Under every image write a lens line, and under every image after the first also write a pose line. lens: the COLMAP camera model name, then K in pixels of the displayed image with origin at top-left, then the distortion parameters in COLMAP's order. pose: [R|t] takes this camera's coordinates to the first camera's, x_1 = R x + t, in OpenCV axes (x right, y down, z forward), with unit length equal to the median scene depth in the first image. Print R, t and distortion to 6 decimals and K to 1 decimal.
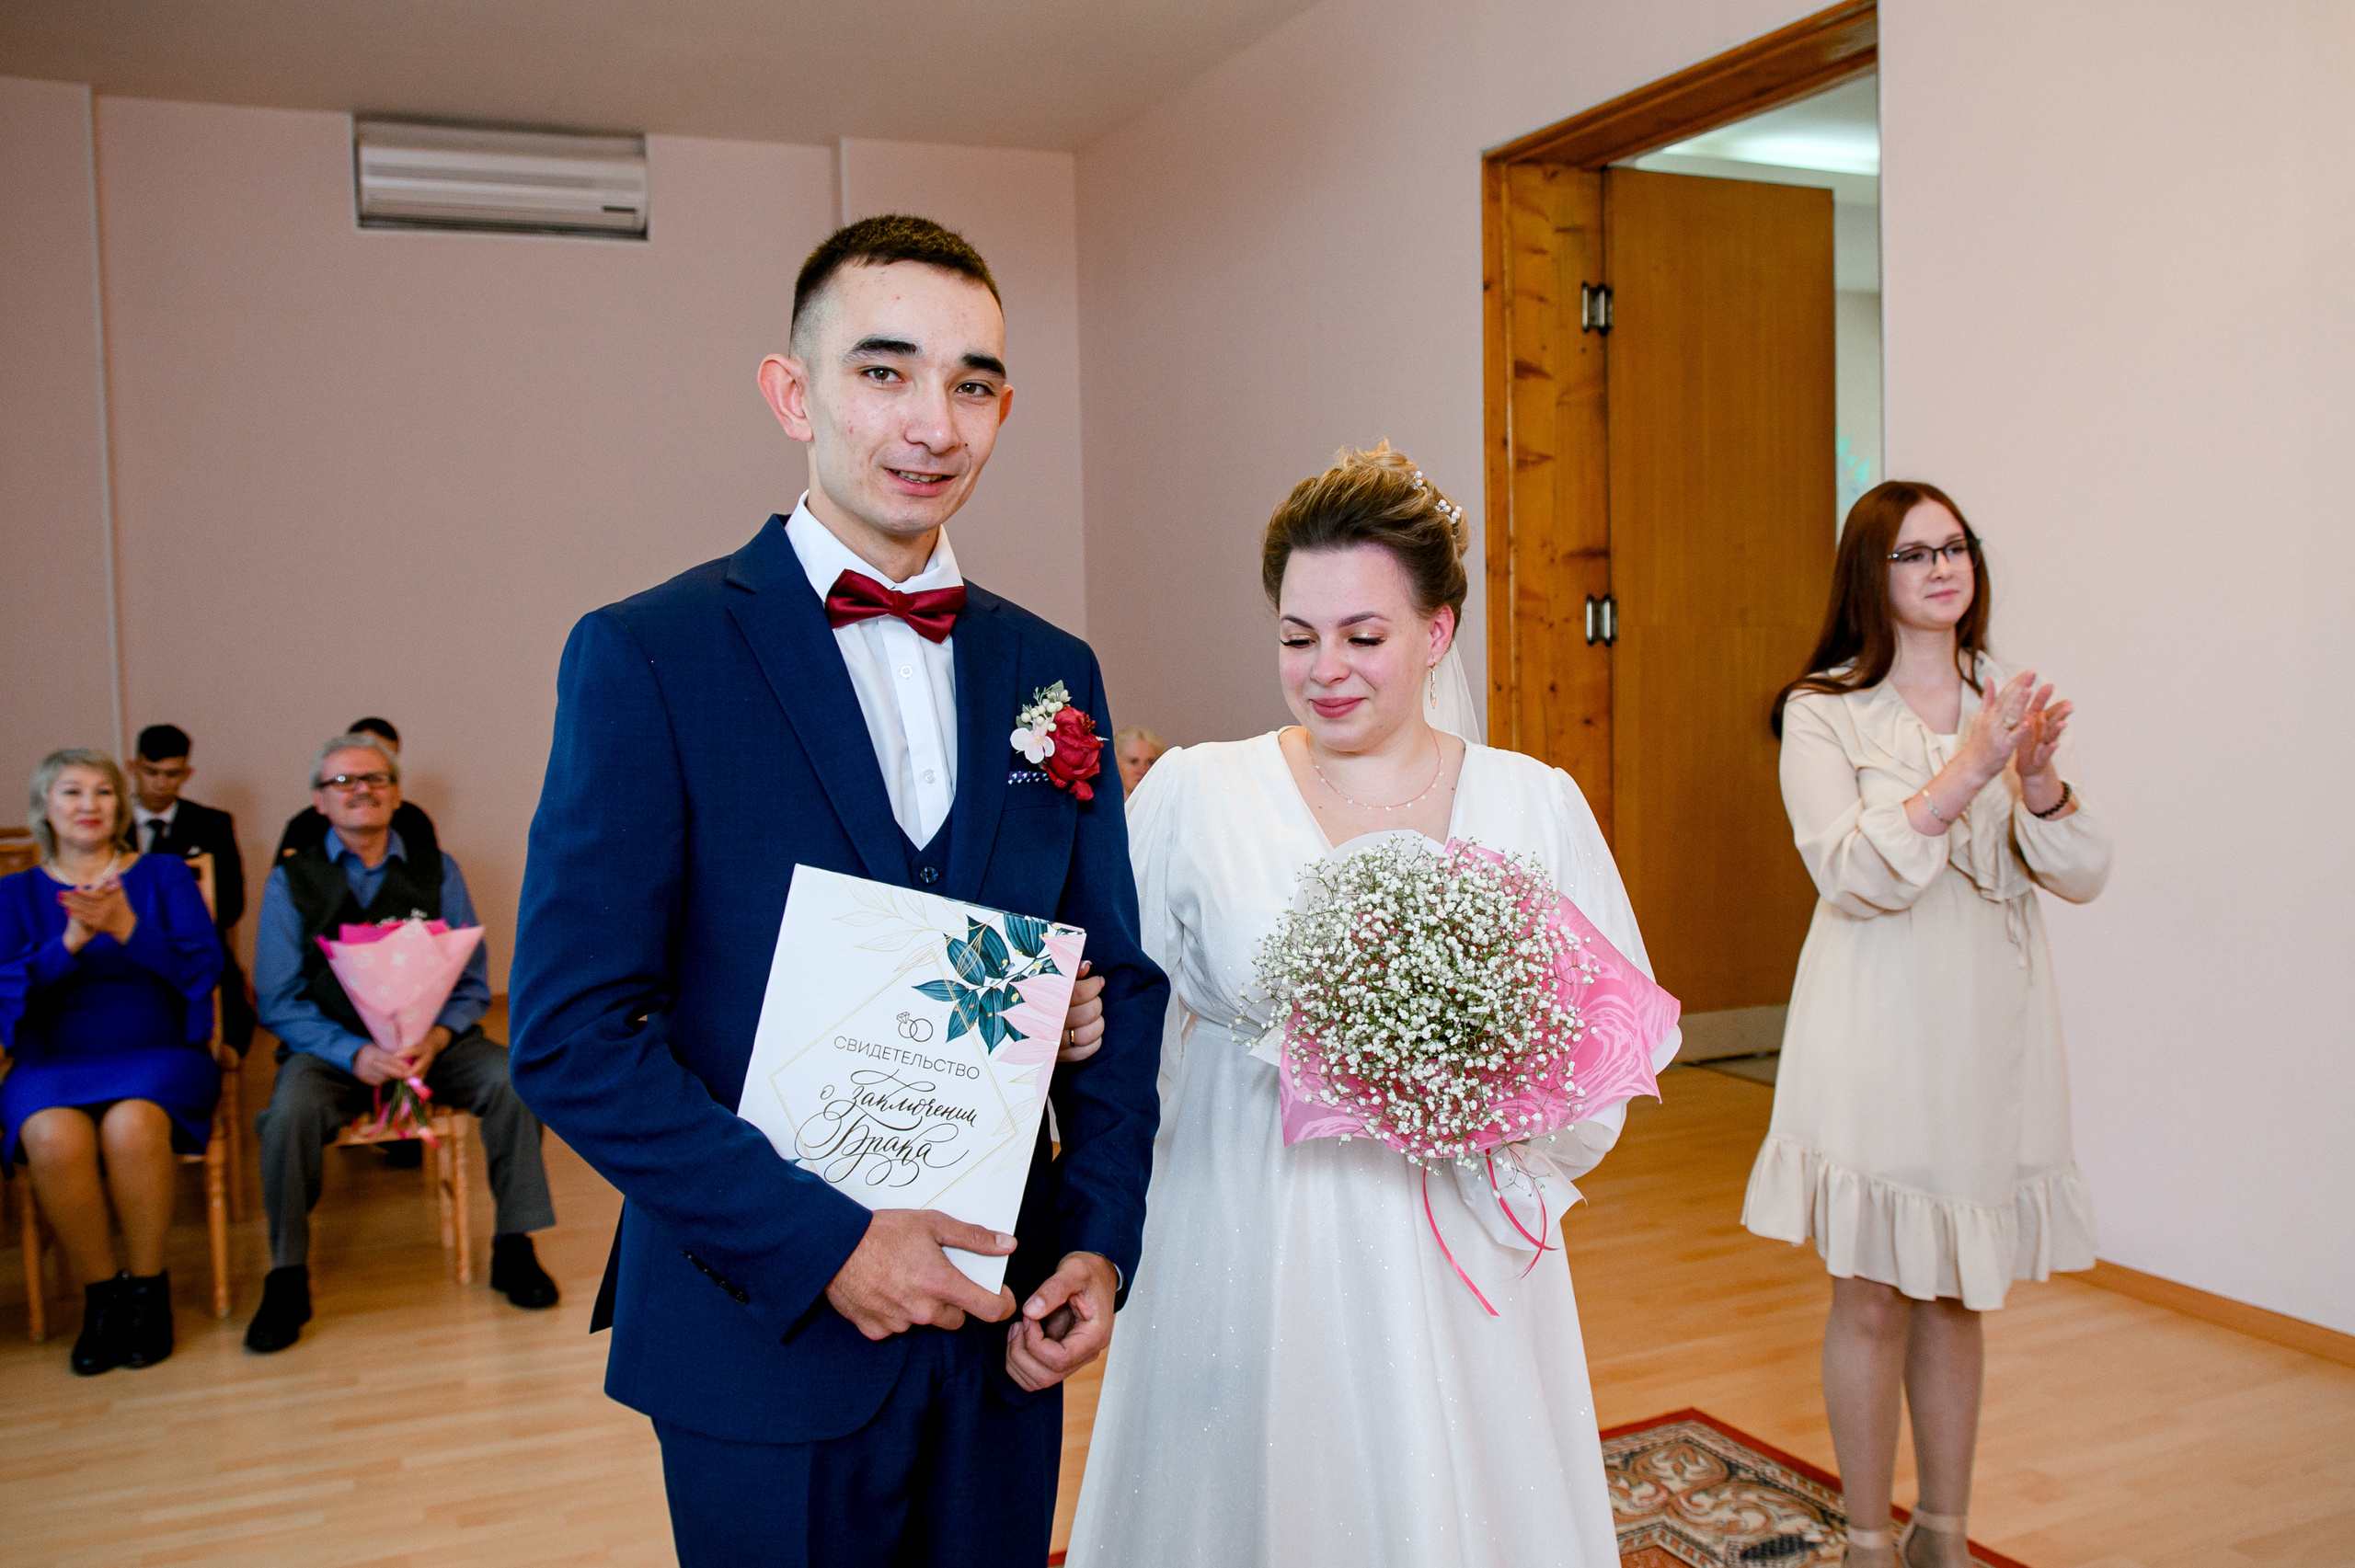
lens RADIAL K [[2118.8, 0, 1197.2], [0, 2118.8, 723.1], [0, 0, 1]] dist [-0.058897, 0.014345]
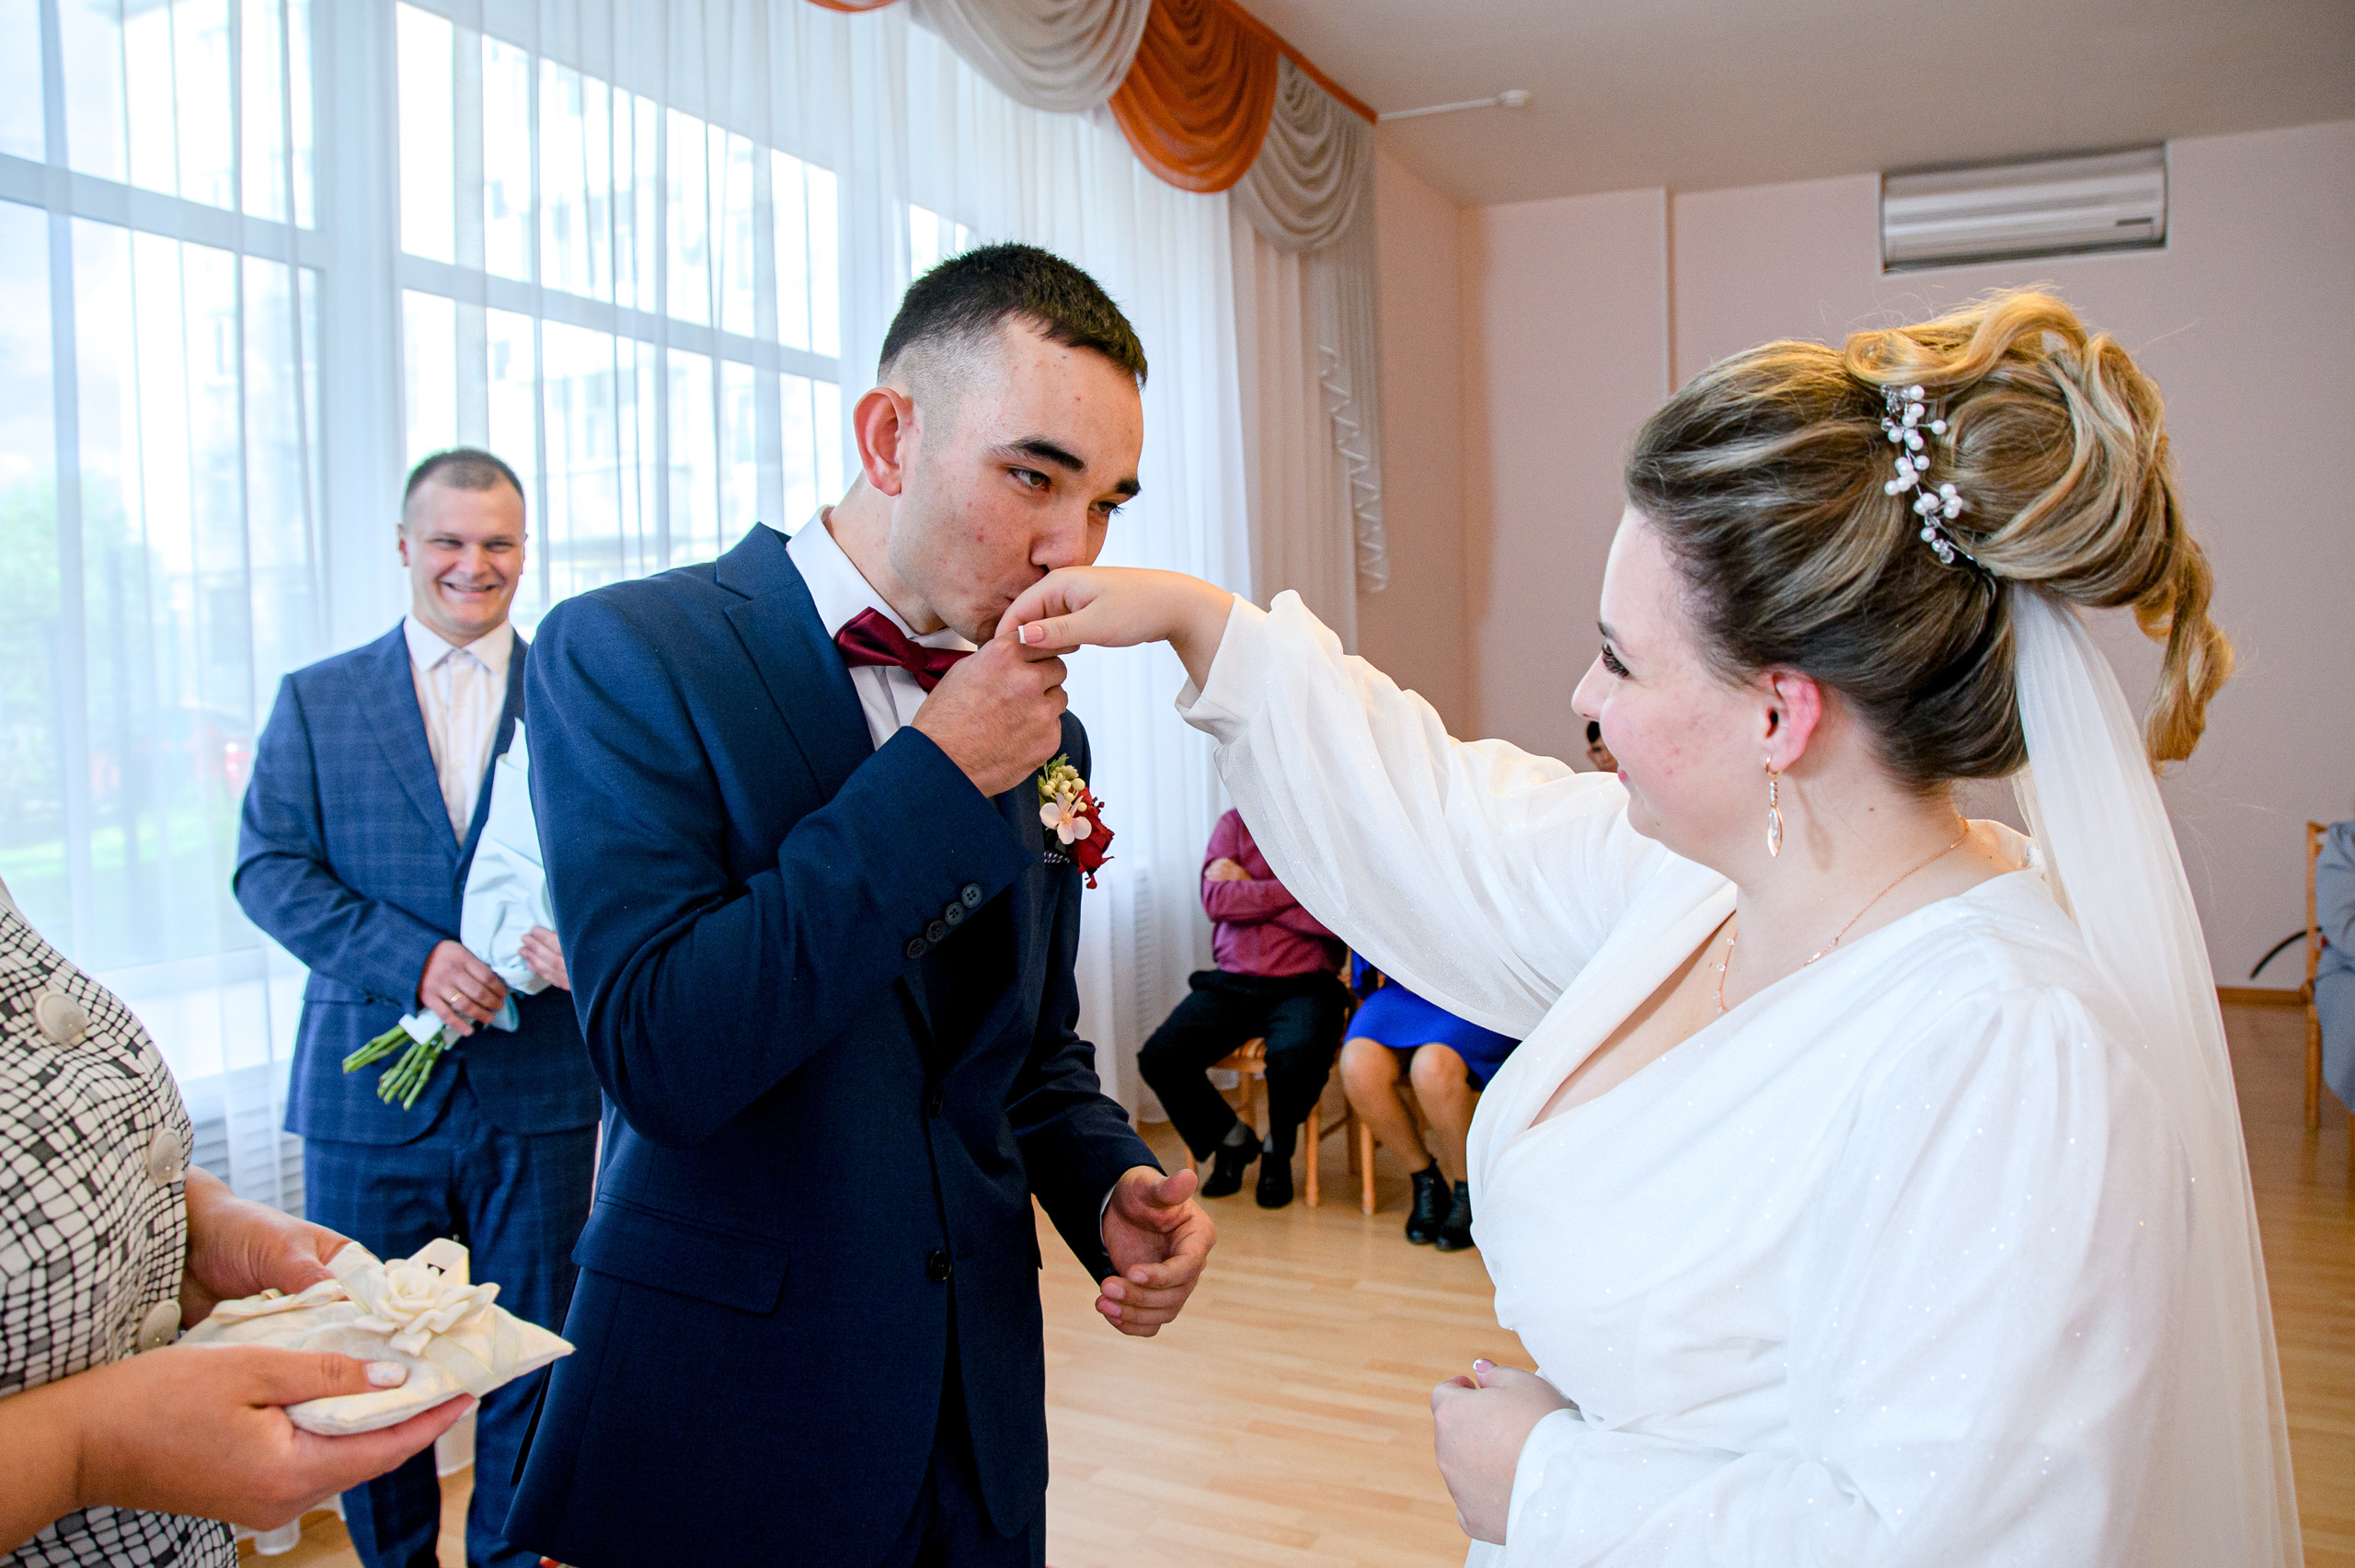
lens RADIAL K [[1747.2, 0, 1191.7], [0, 1747.2, 766.8], [0, 0, 1]] dist [-0.133101, 0.094957]
pose [[0.630029, 0.059869, -0.774260, 0.107762], [-0.032006, 0.998179, 0.051139, -0.012034], [0.775911, -0.007439, 0.630798, 0.182297]]
